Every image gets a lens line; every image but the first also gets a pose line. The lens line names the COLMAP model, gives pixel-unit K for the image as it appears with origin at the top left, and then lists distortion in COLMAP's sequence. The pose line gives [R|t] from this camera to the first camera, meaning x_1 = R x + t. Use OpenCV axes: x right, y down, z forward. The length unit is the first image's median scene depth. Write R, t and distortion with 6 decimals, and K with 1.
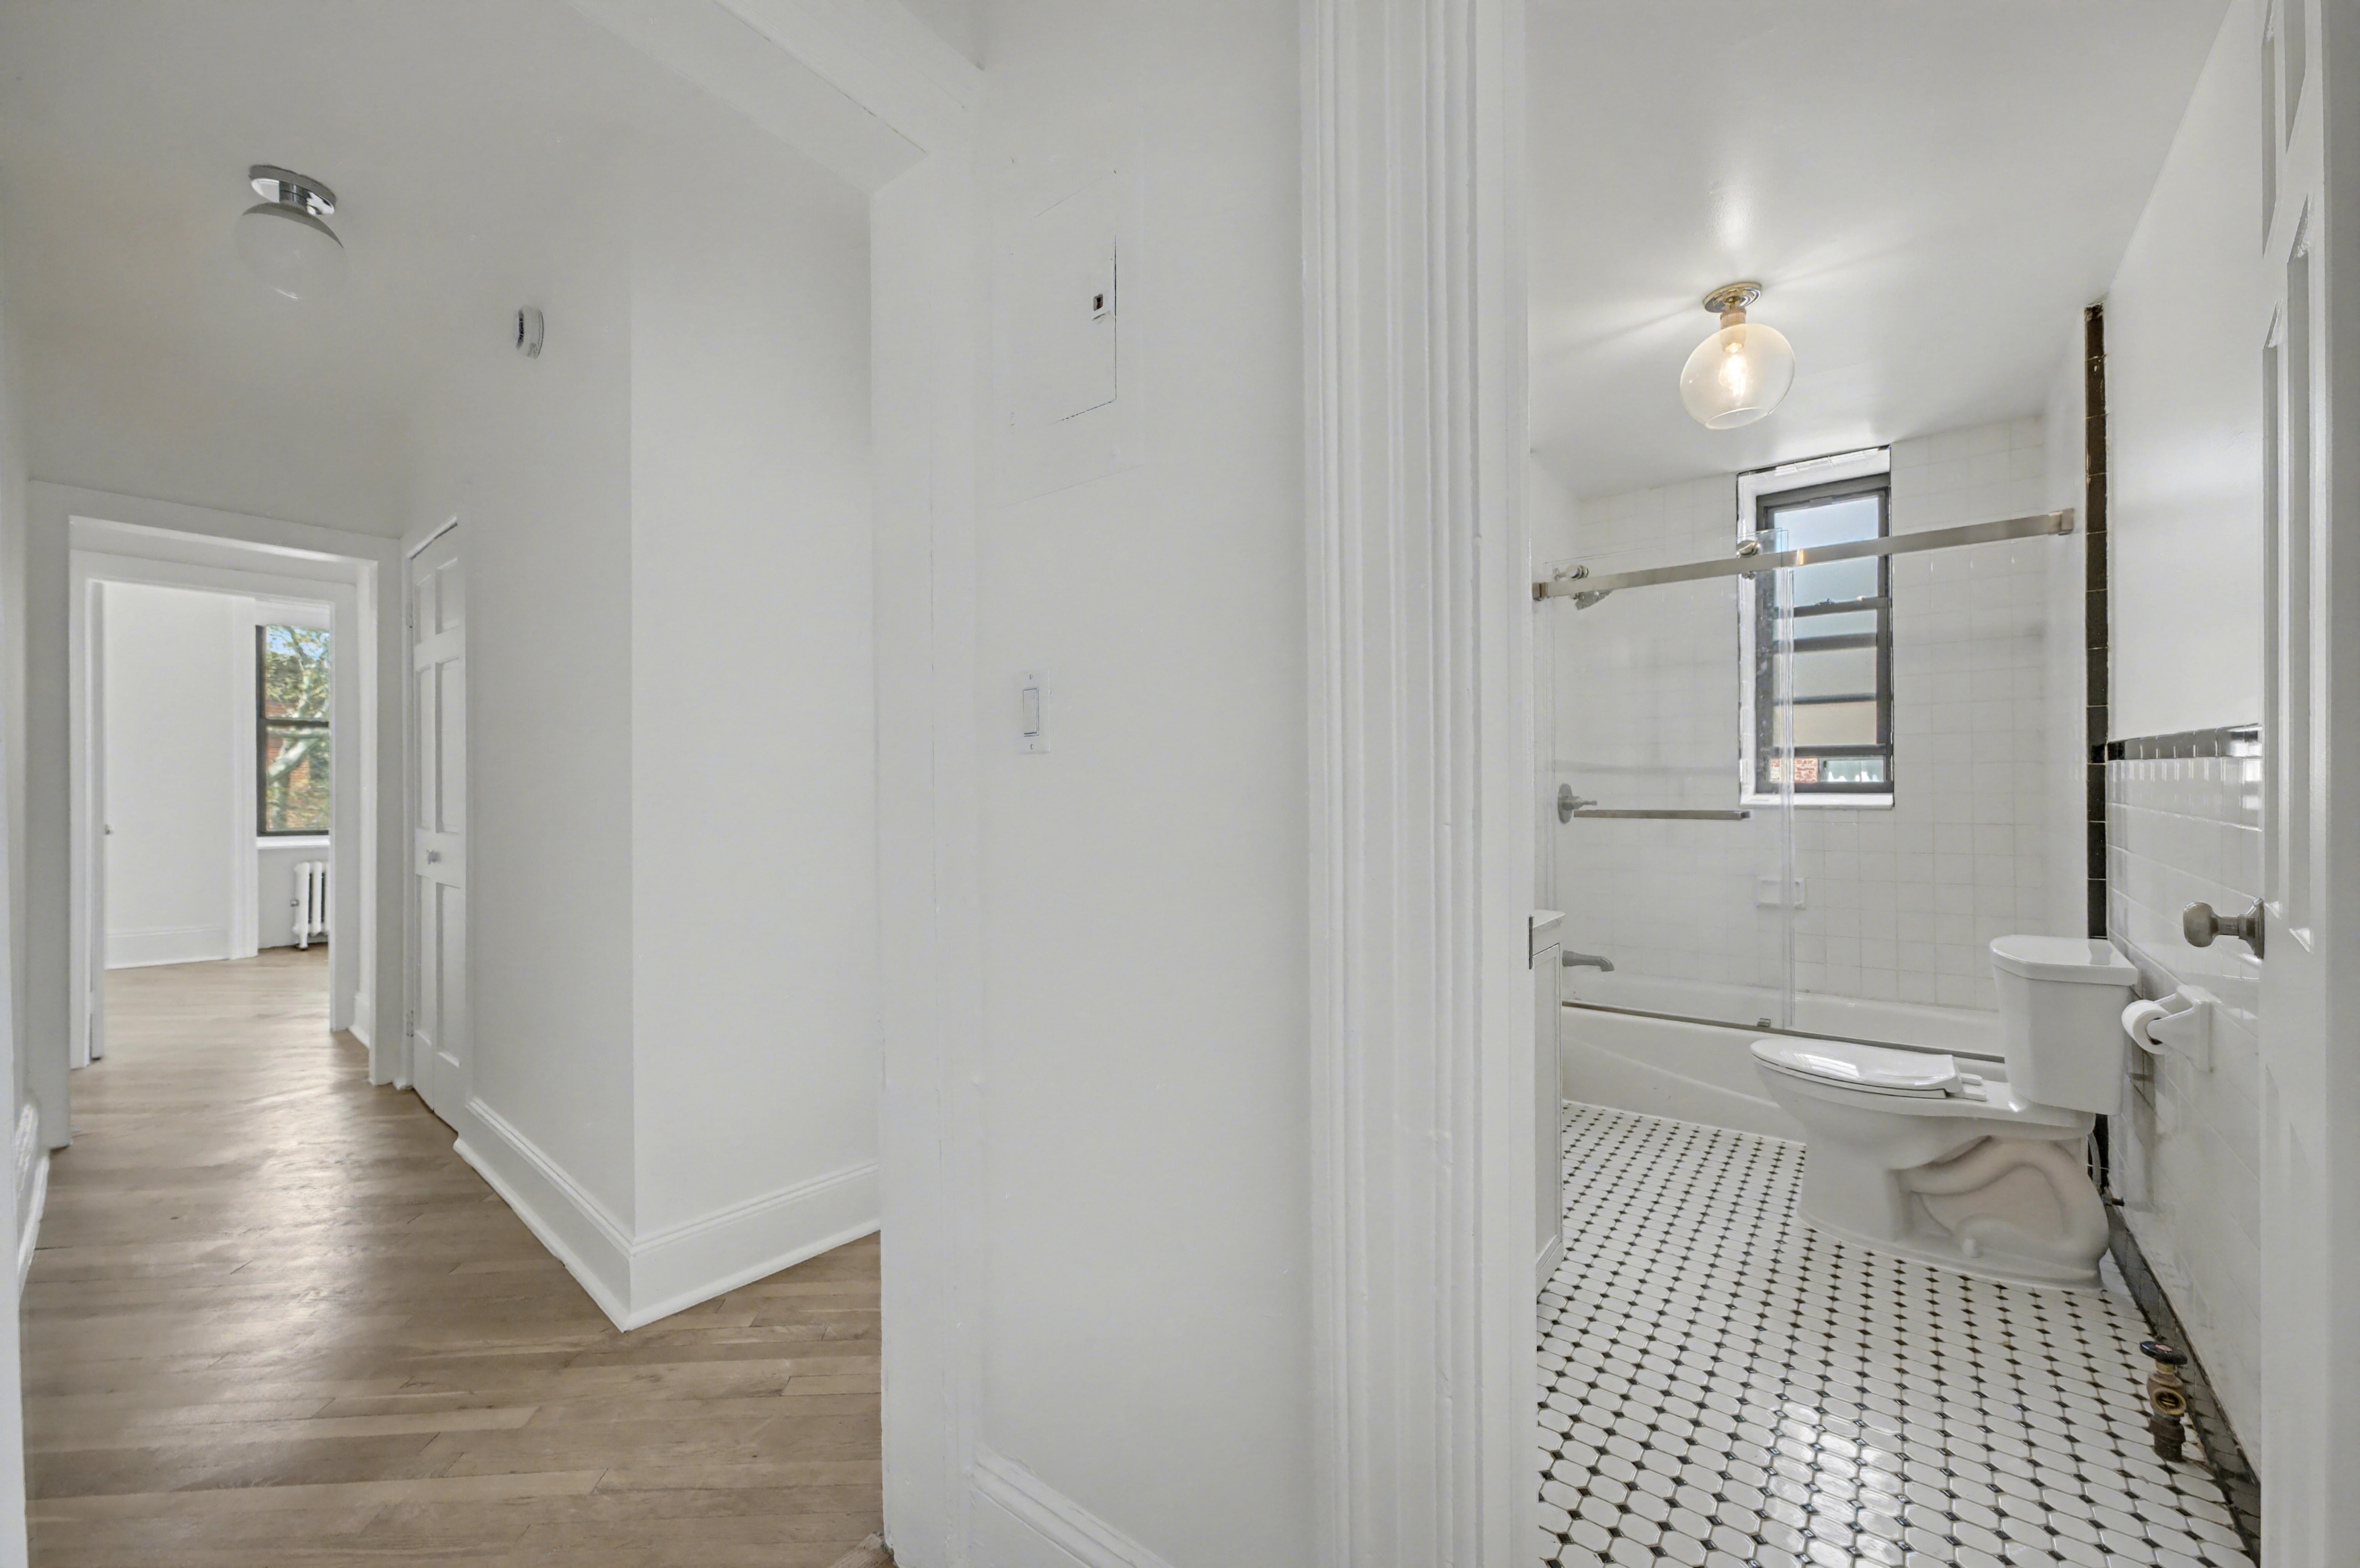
lens RADIAL K [[851.3, 0, 1238.5], [0, 851.3, 776.7], [0, 0, 1]] dist [0.013040, -0.004113]
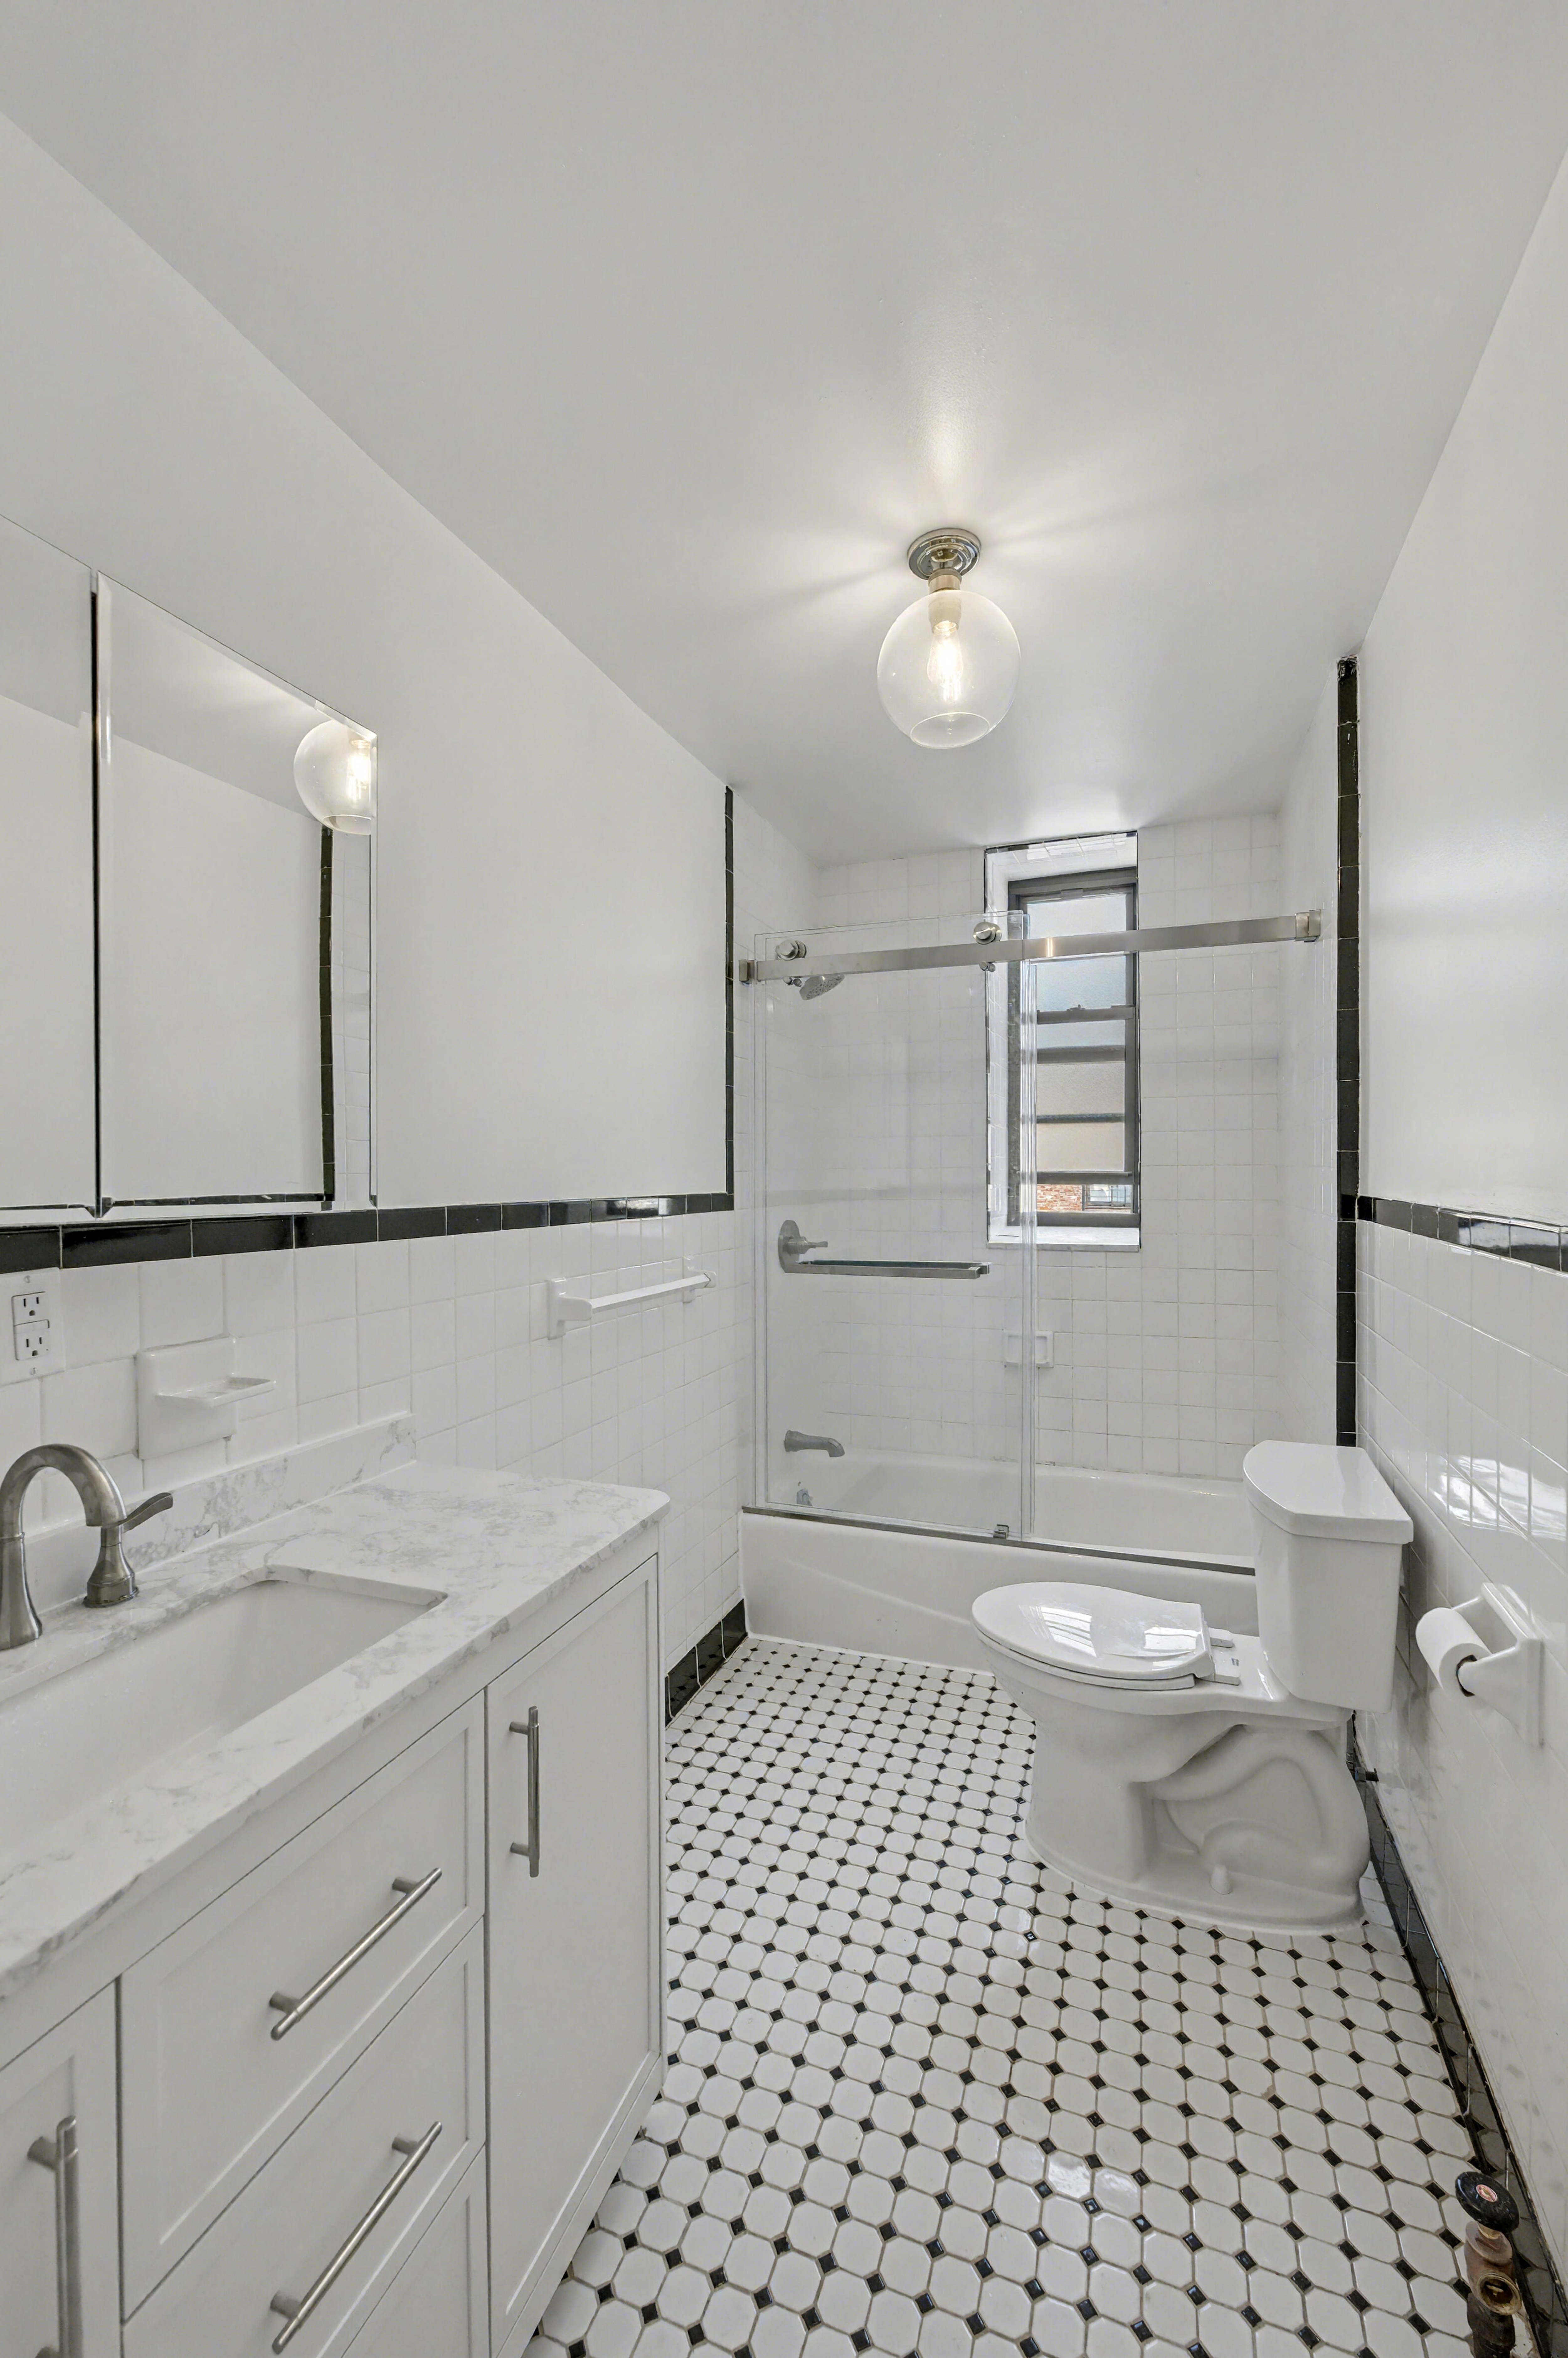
lens RADIAL K [[970.3, 0, 784.0], [0, 970.3, 1179.0], [0, 0, 1]] dist [-0.001049, 0.000459]
pose [[0.955335, 0.004839, 0.295486, 0.213414], [-0.004489, 0.999988, -0.001864, -0.050395], [-0.295491, 0.000454, 0.955345, 0.276034]]
